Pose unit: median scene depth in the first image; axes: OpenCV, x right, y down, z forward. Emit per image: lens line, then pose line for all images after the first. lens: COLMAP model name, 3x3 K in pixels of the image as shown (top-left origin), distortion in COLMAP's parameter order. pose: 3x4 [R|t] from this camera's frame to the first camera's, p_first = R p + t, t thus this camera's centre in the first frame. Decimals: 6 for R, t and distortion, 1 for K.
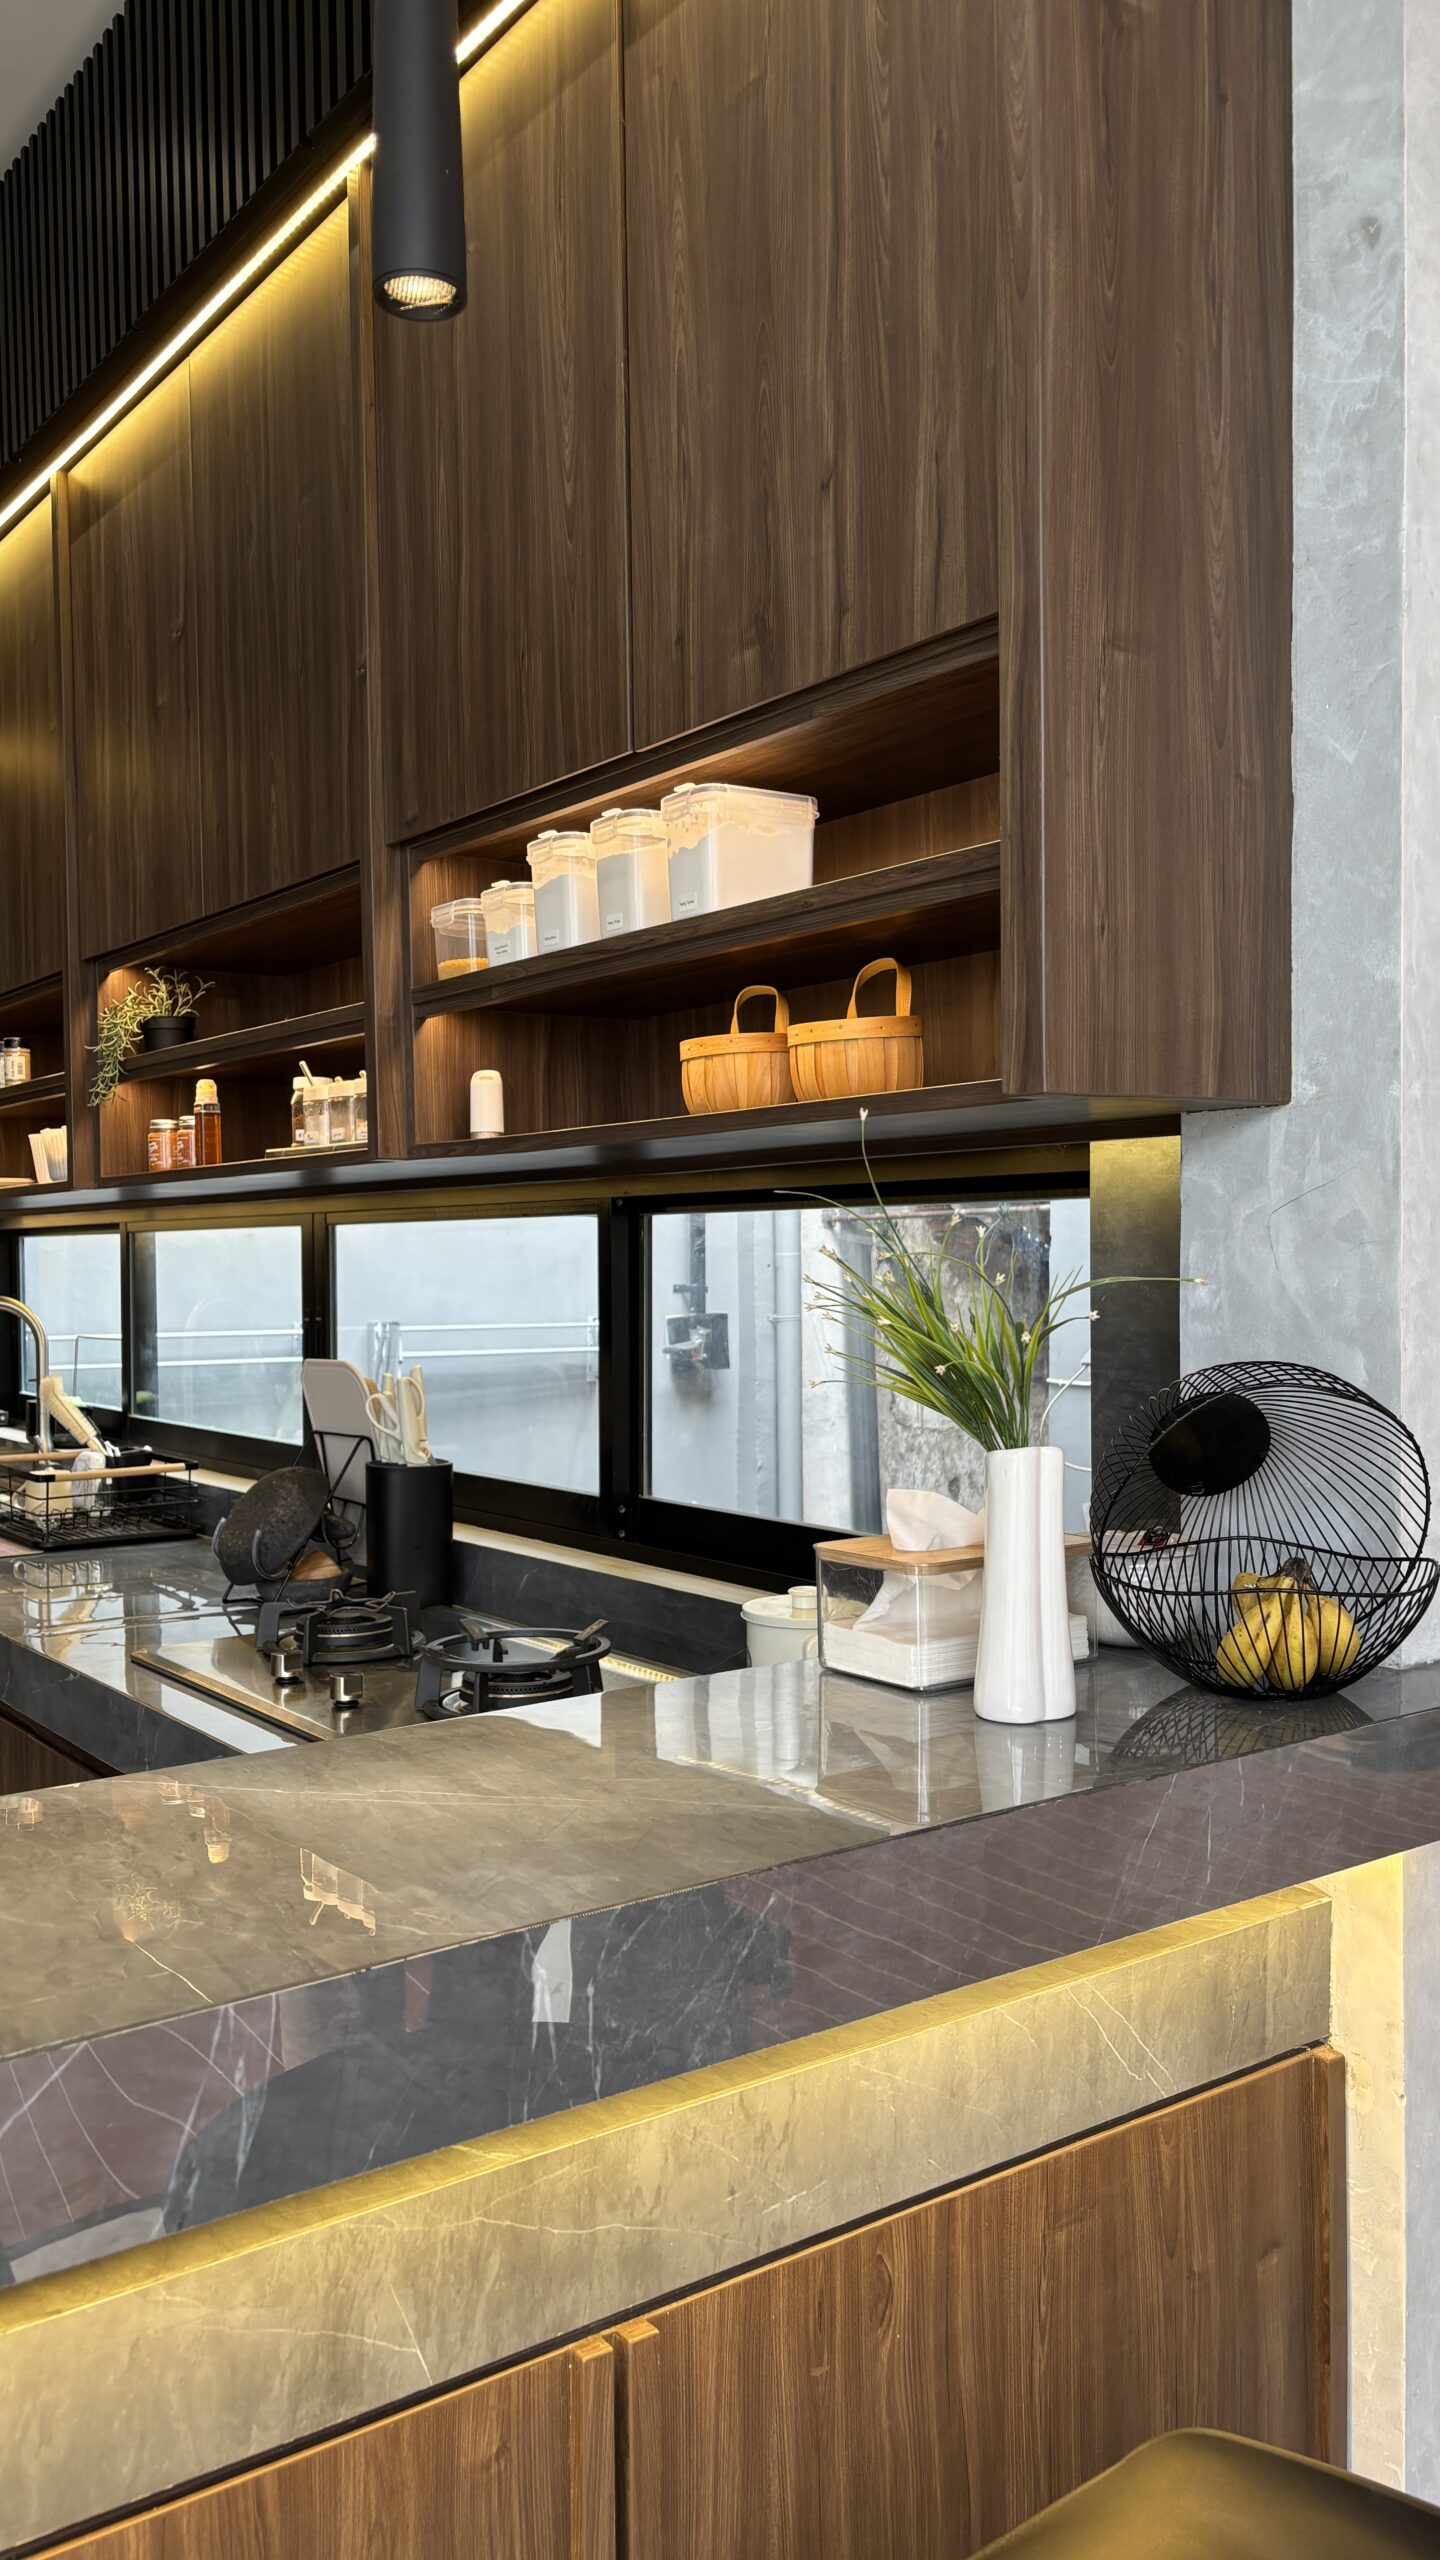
lens RADIAL K [[1934.8, 0, 710.3], [0, 1934.8, 1295.8], [0, 0, 1]] dist [0.044767, -0.043369]
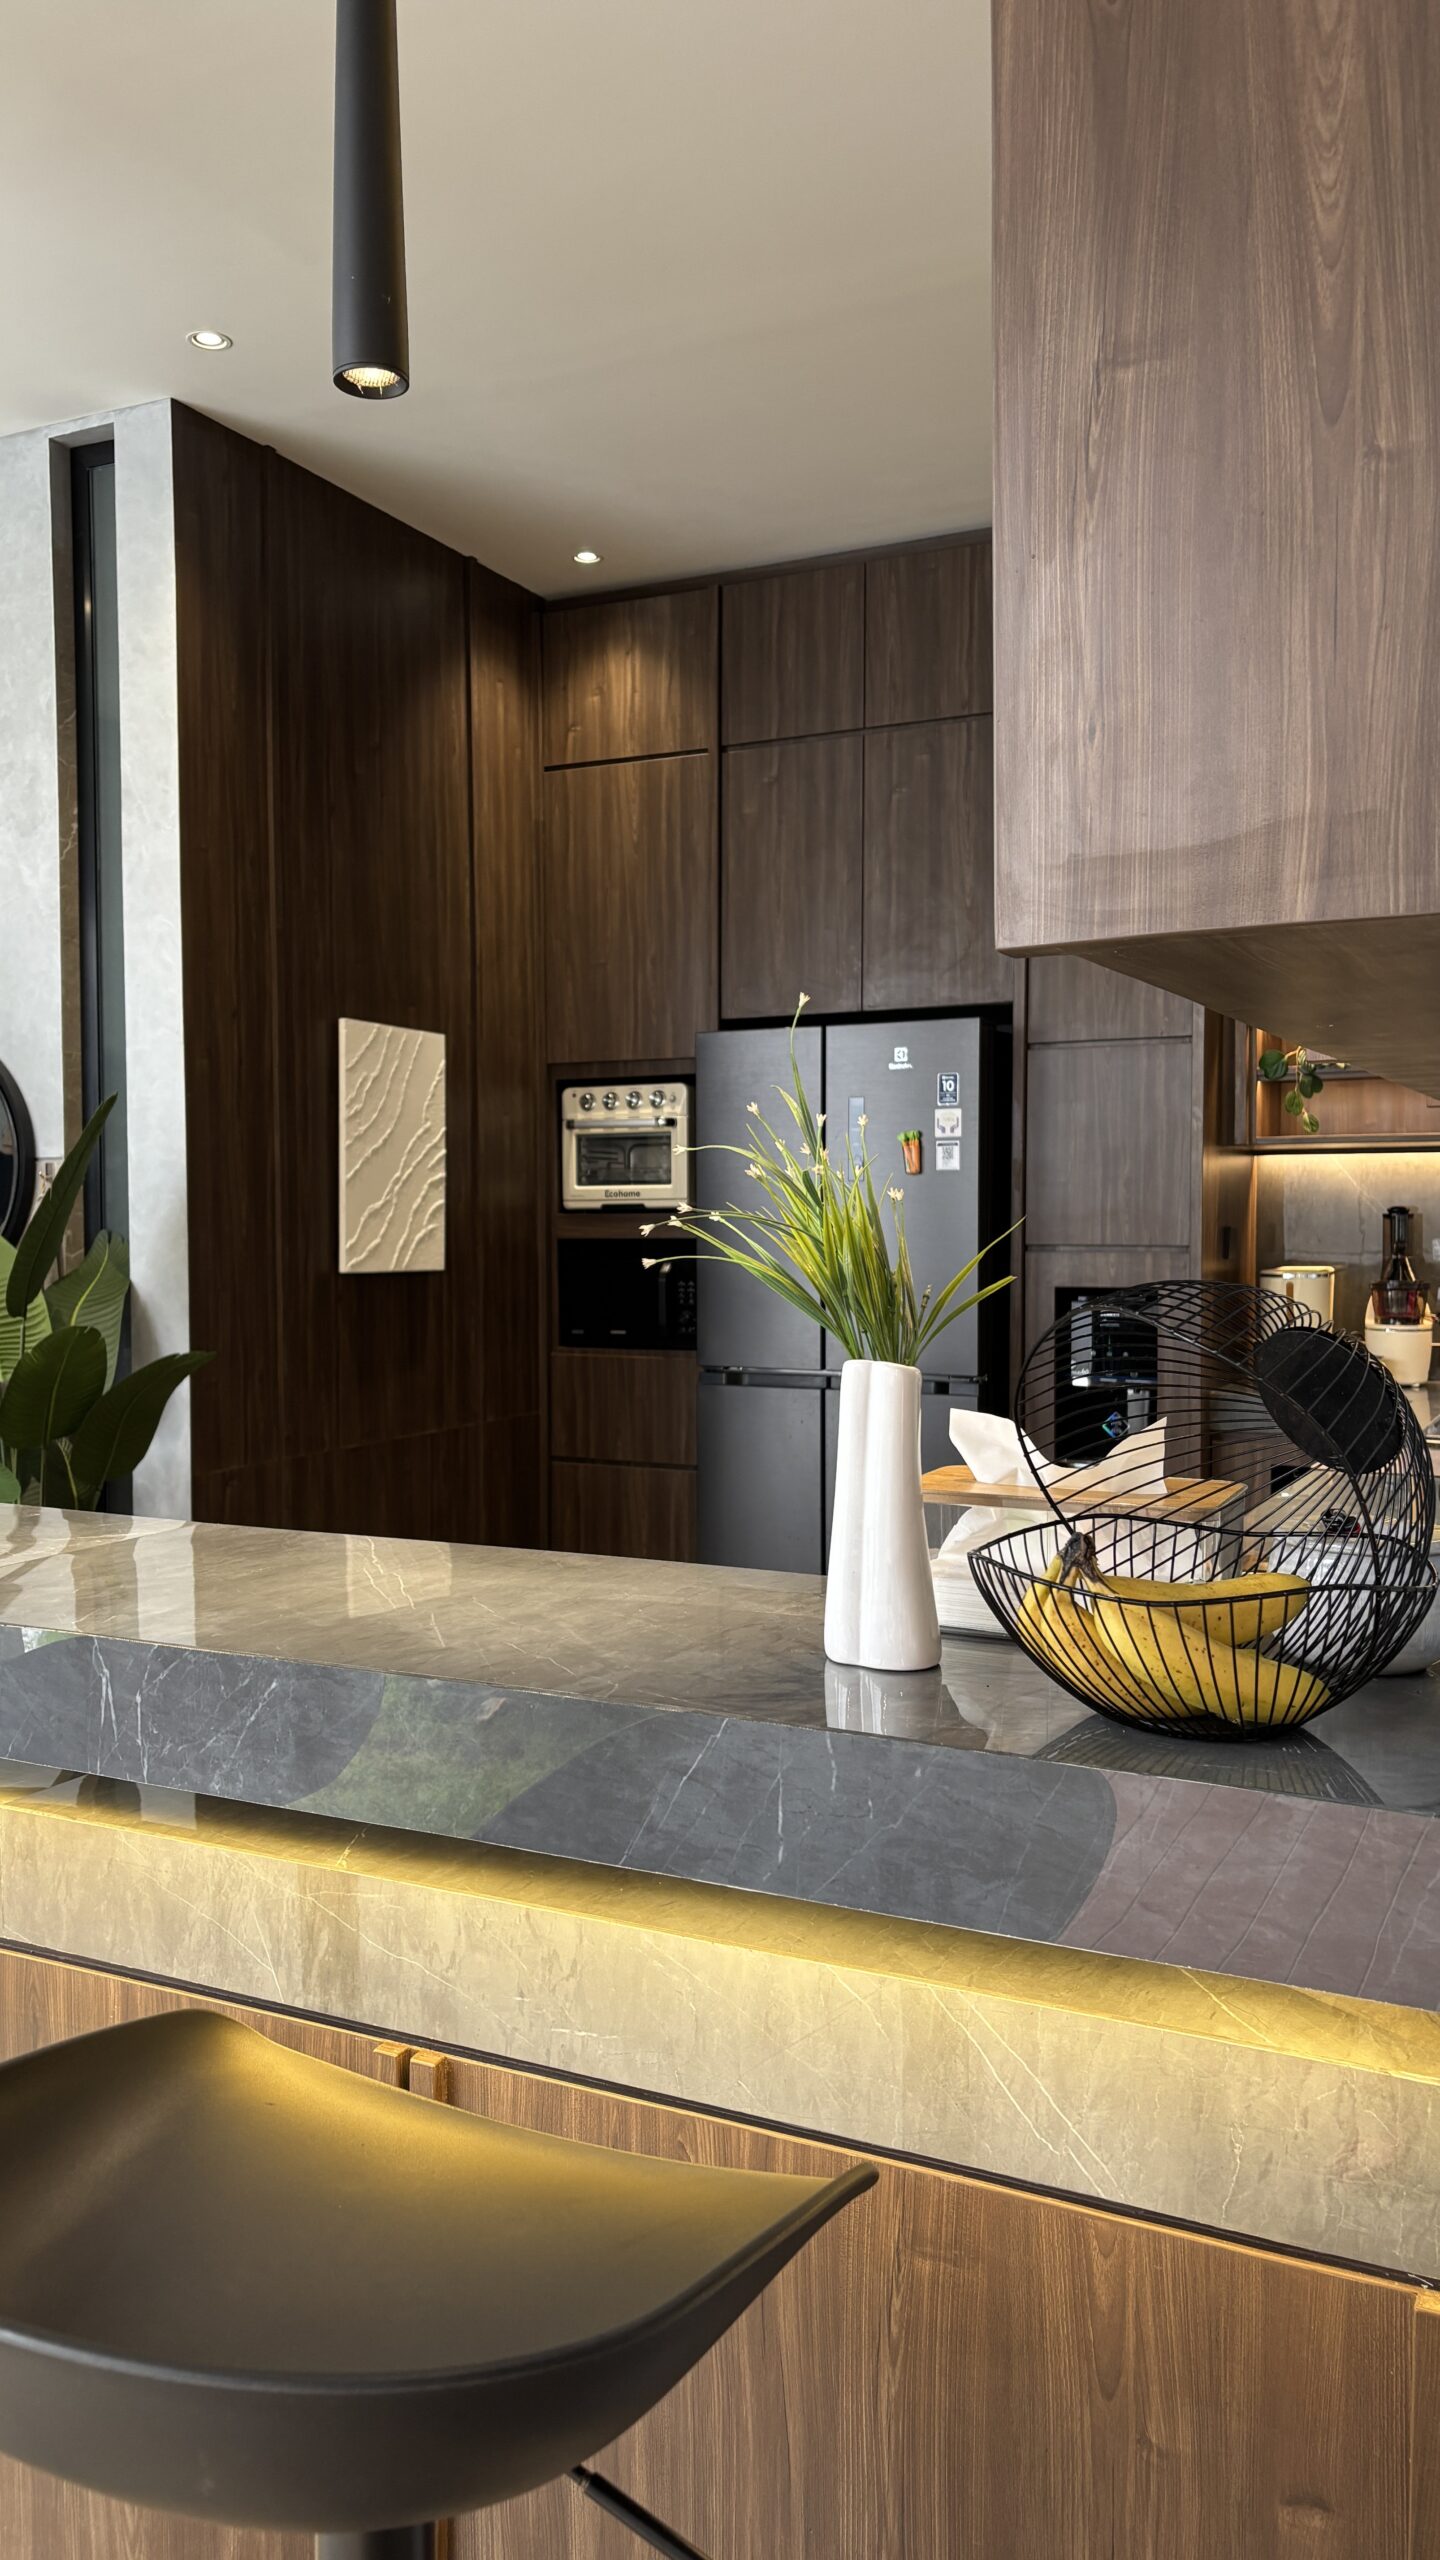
lens RADIAL K [[1934.8, 0, 695.4], [0, 1934.8, 1303.2], [0, 0, 1]] dist [0.044767, -0.043369]
pose [[0.444048, 0.047189, -0.894759, 0.685535], [-0.016381, 0.998873, 0.044550, 0.009821], [0.895853, -0.005125, 0.444321, 0.397167]]
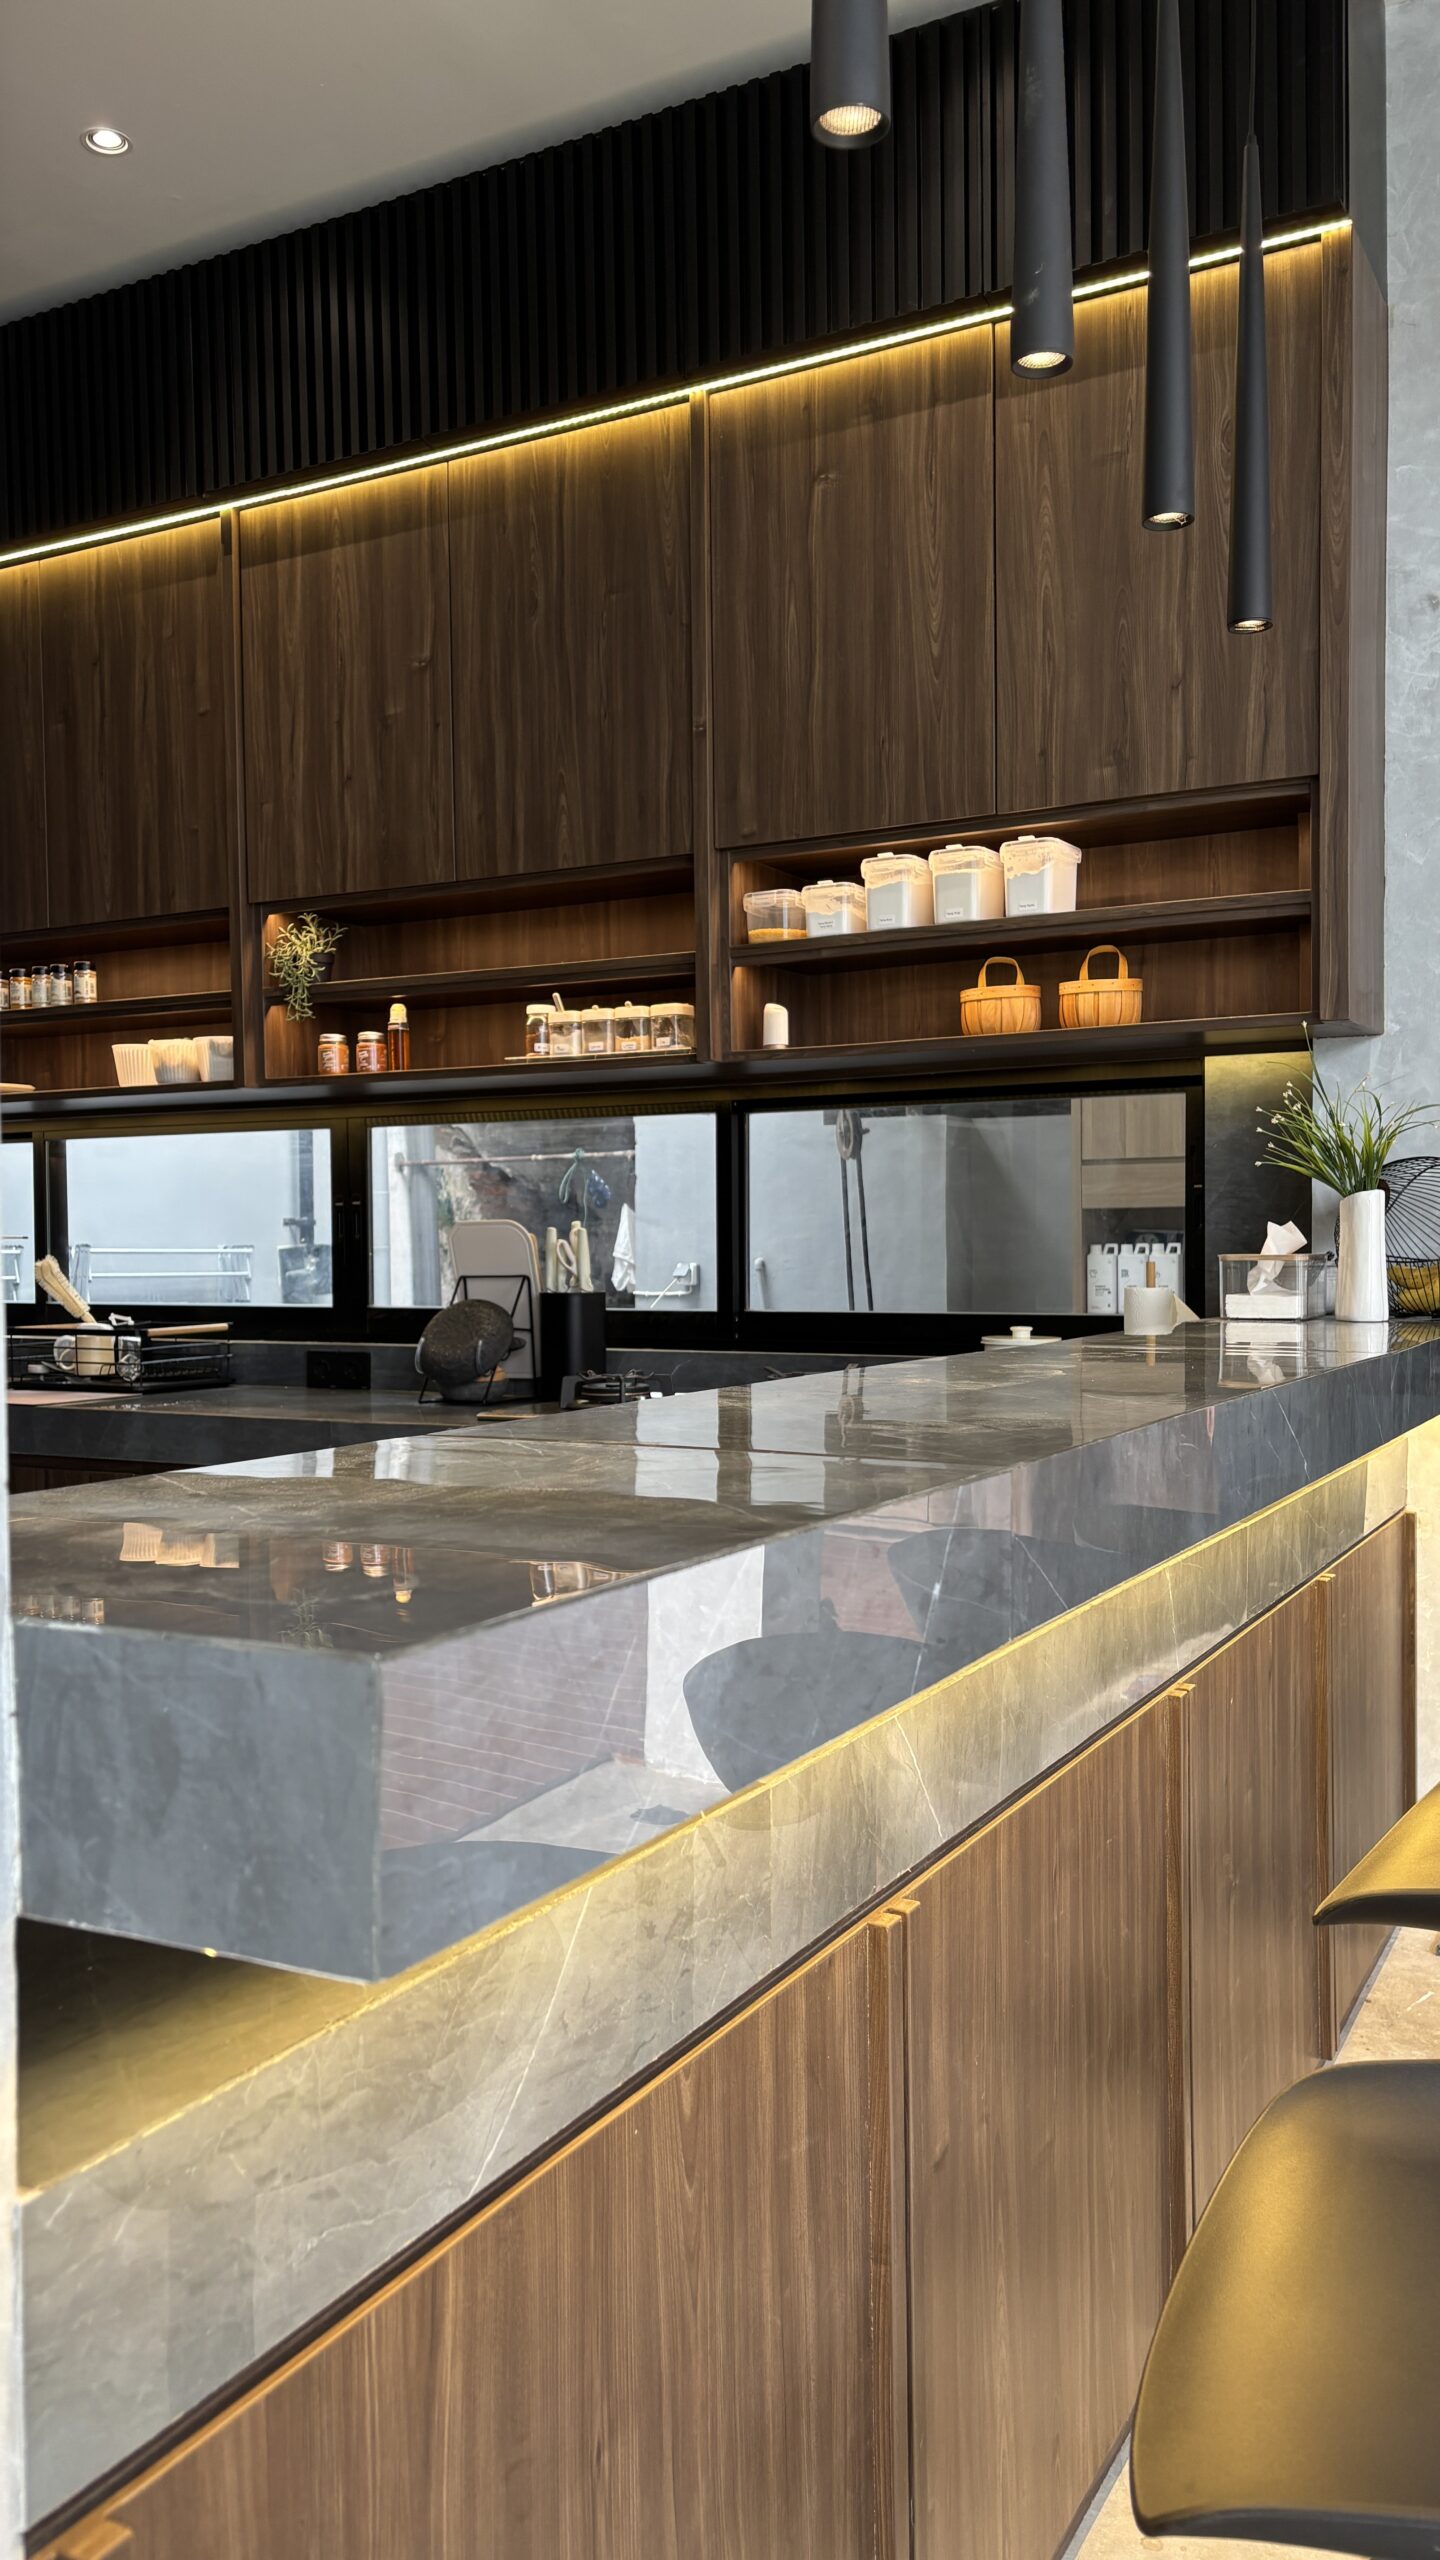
lens RADIAL K [[1934.8, 0, 707.2], [0, 1934.8, 1293.3], [0, 0, 1]] dist [0.044767, -0.043369]
pose [[0.906355, -0.012578, 0.422329, -1.018317], [0.011175, 0.999921, 0.005797, 0.126413], [-0.422368, -0.000535, 0.906424, -0.433088]]
